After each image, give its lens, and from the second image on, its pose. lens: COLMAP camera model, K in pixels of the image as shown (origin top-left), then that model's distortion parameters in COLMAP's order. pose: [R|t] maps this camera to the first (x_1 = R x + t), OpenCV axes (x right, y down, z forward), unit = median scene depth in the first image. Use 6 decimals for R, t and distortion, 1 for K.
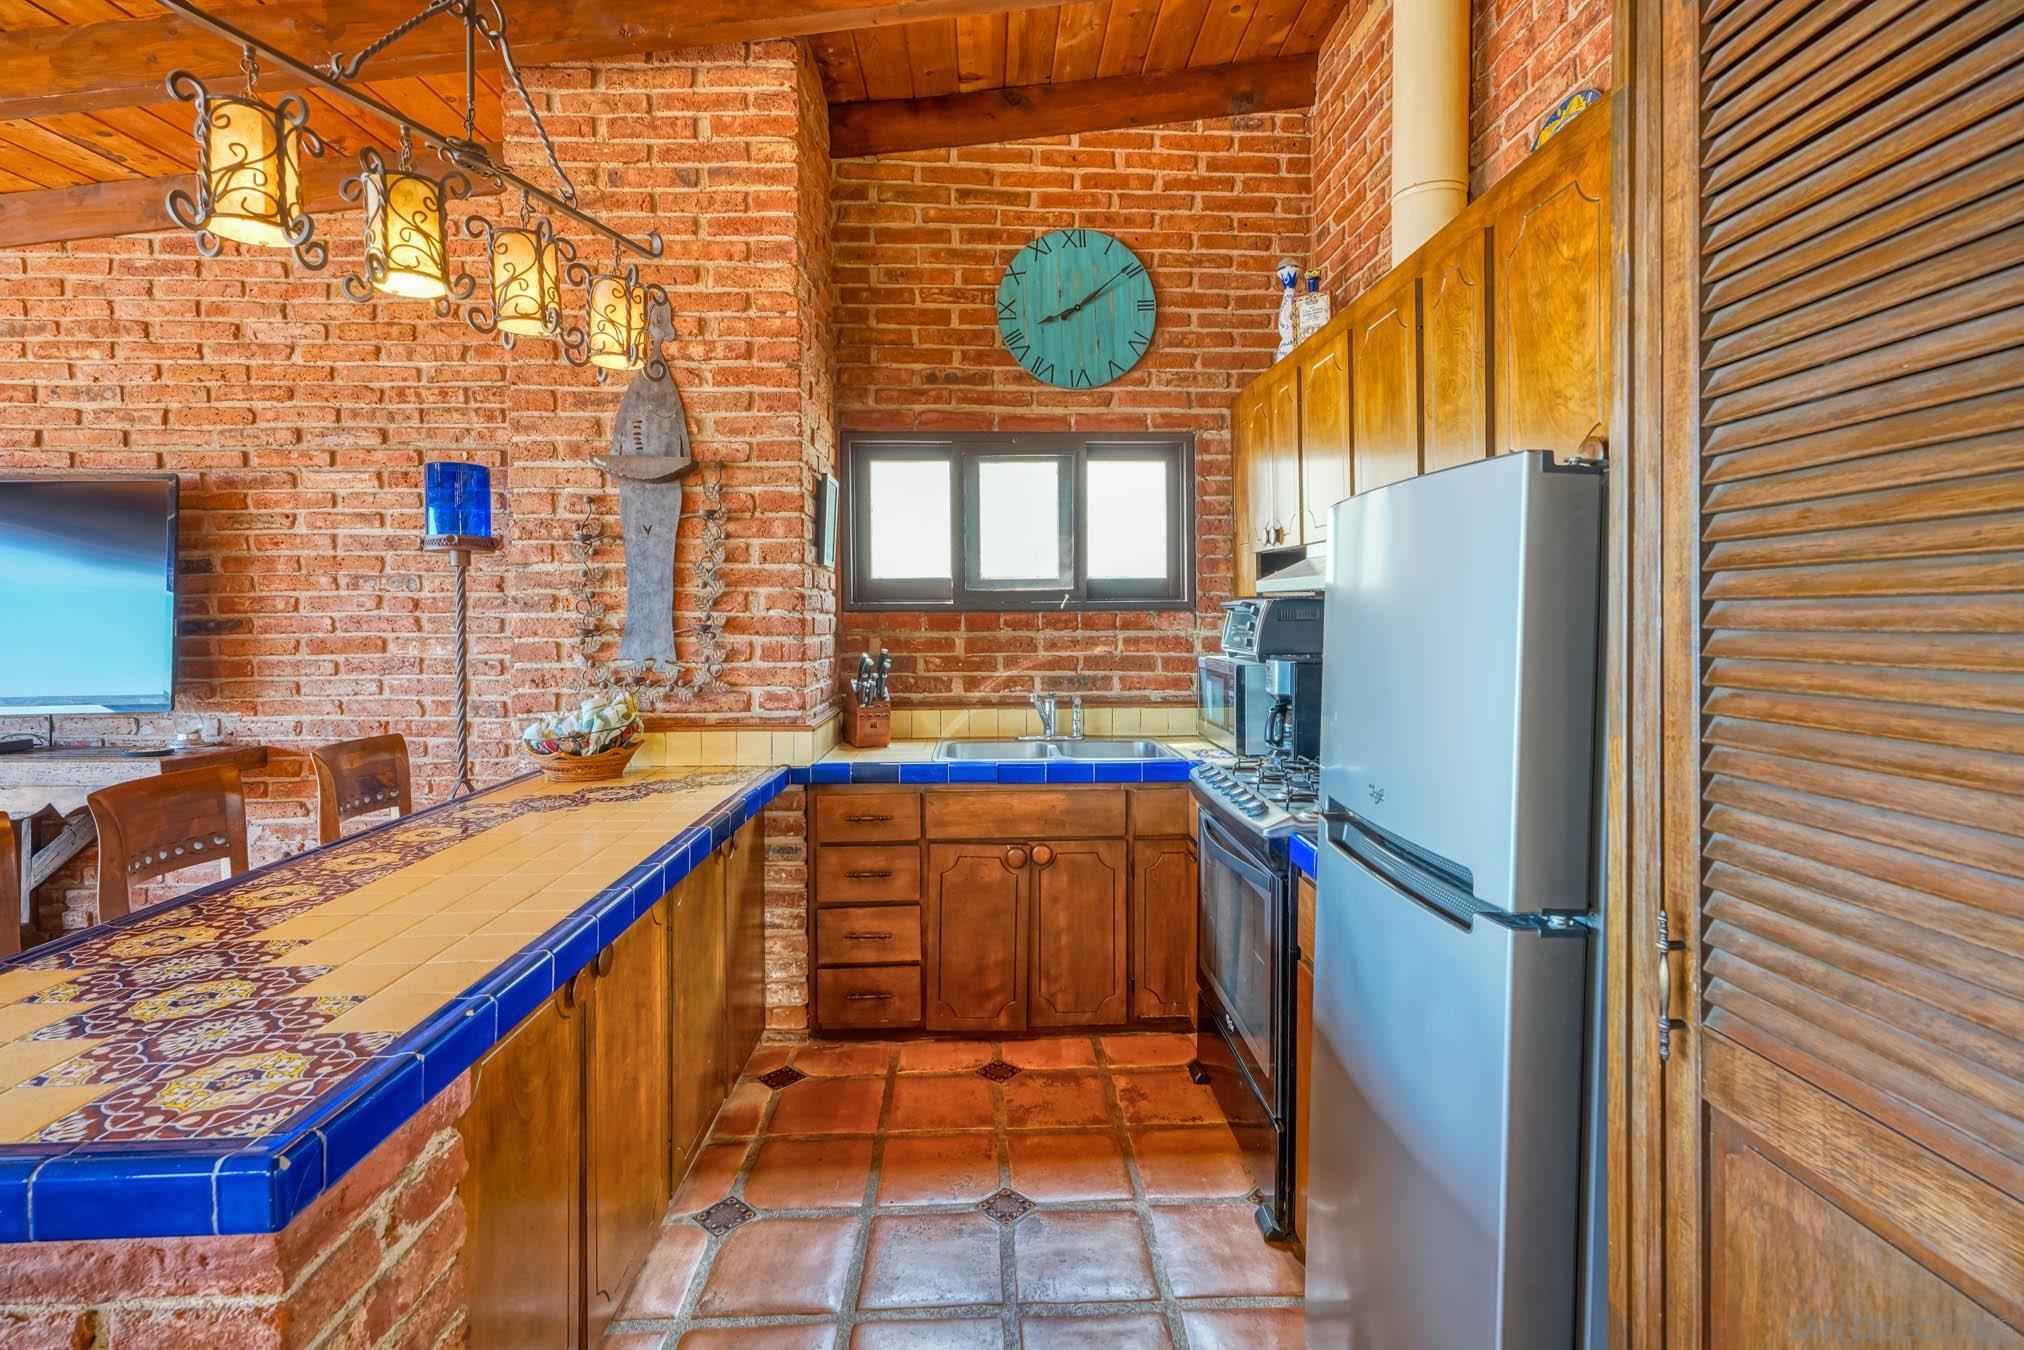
lens RADIAL K [[936.1, 0, 1018.4], [0, 936.1, 625.2], [0, 0, 1]] dist [0.005262, -0.001357]
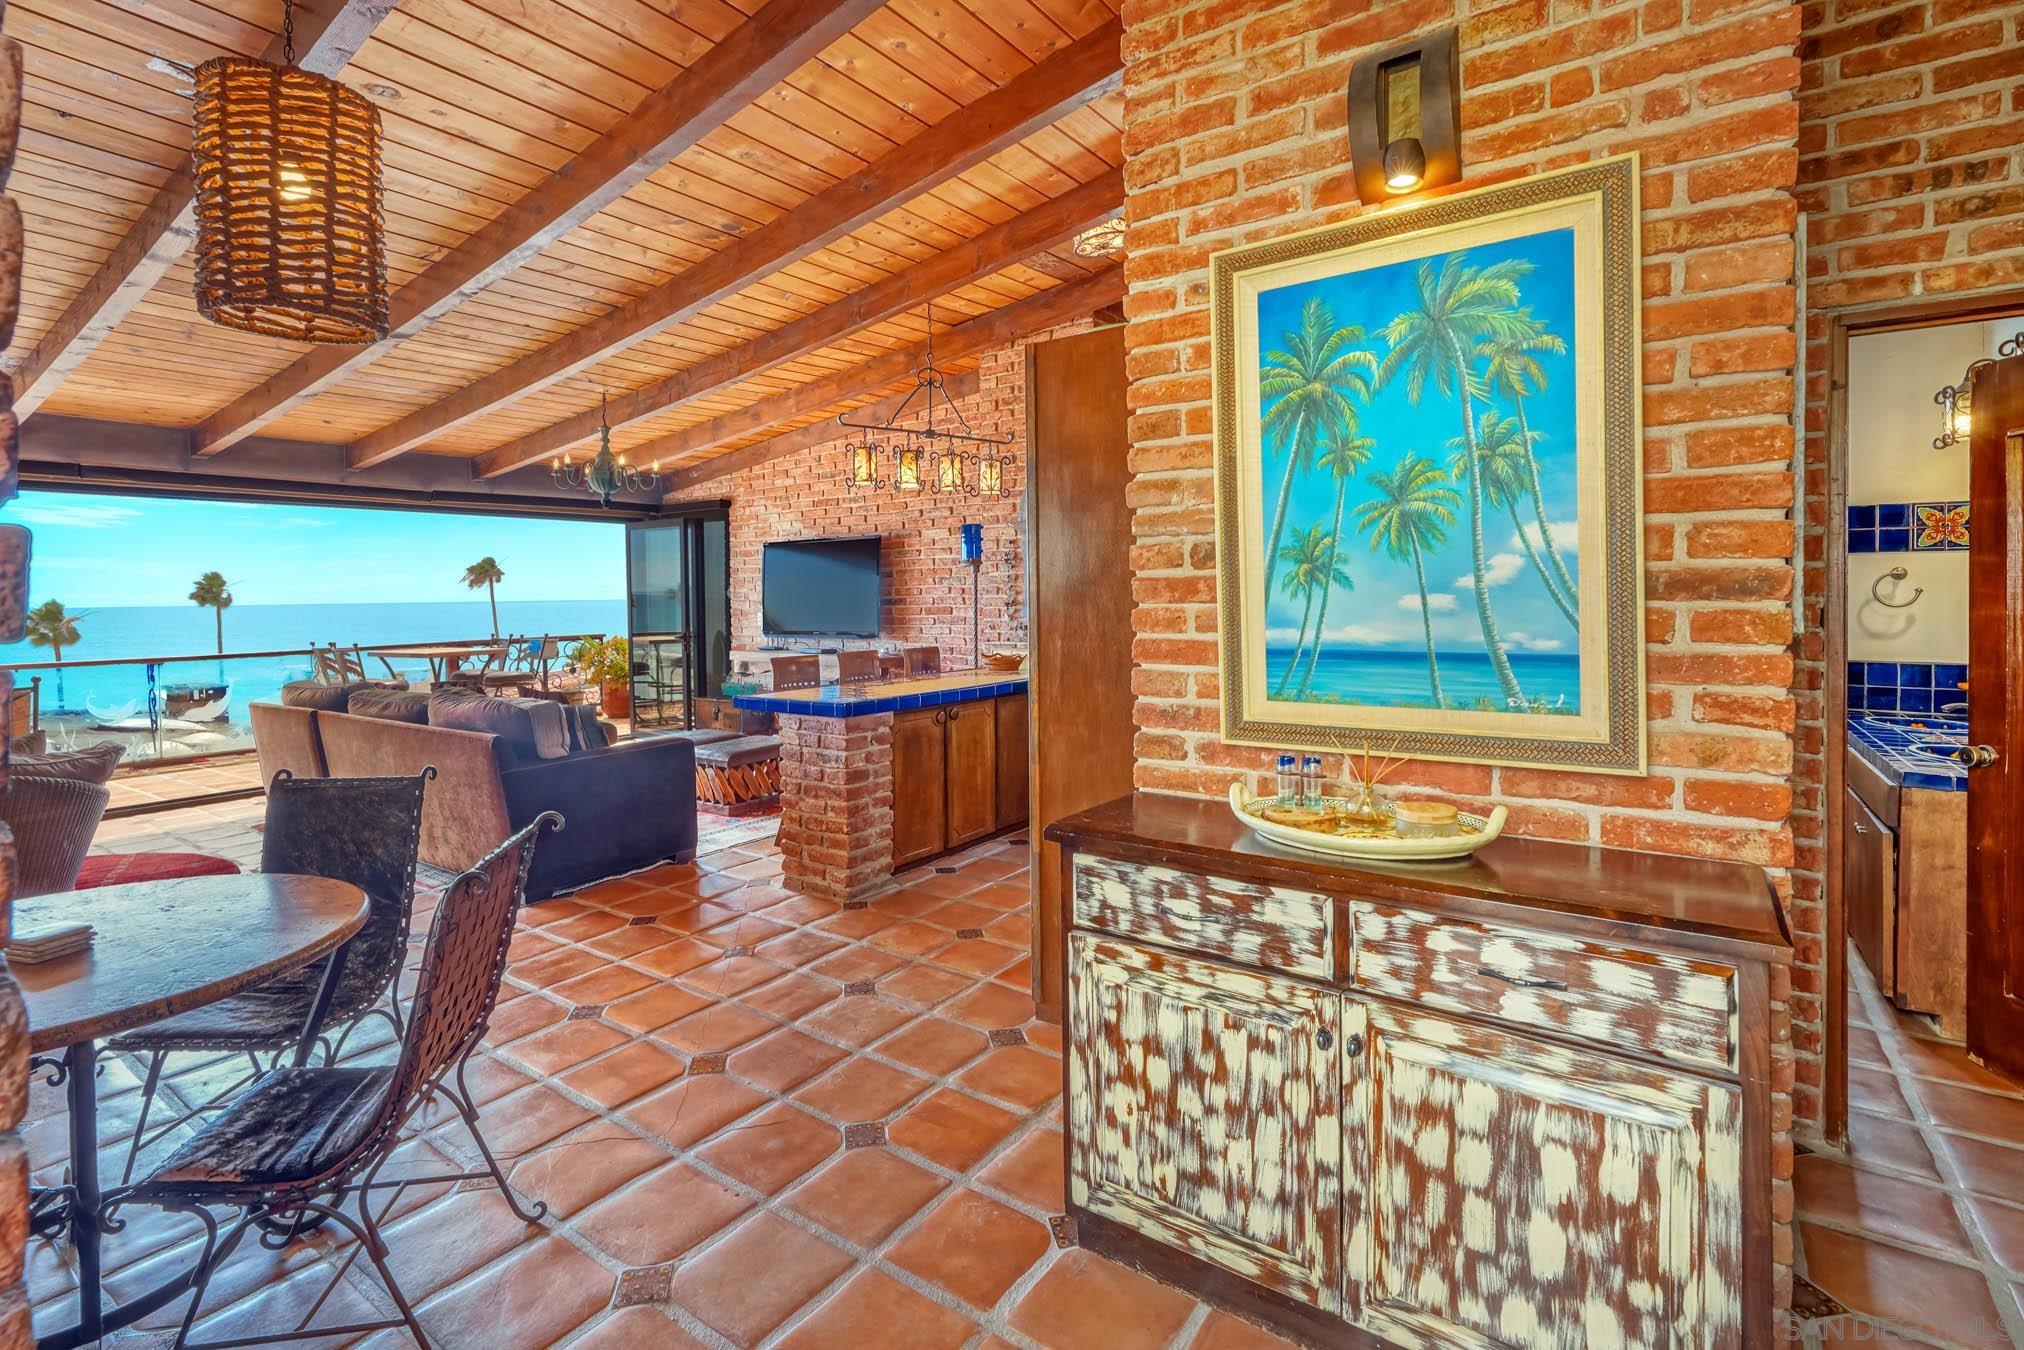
lens RADIAL K [[936.1, 0, 1005.0], [0, 936.1, 609.2], [0, 0, 1]] dist [0.005262, -0.001357]
pose [[0.789423, 0.004017, -0.613837, 0.713202], [-0.000624, 0.999983, 0.005741, 0.006102], [0.613850, -0.004149, 0.789412, -0.585804]]
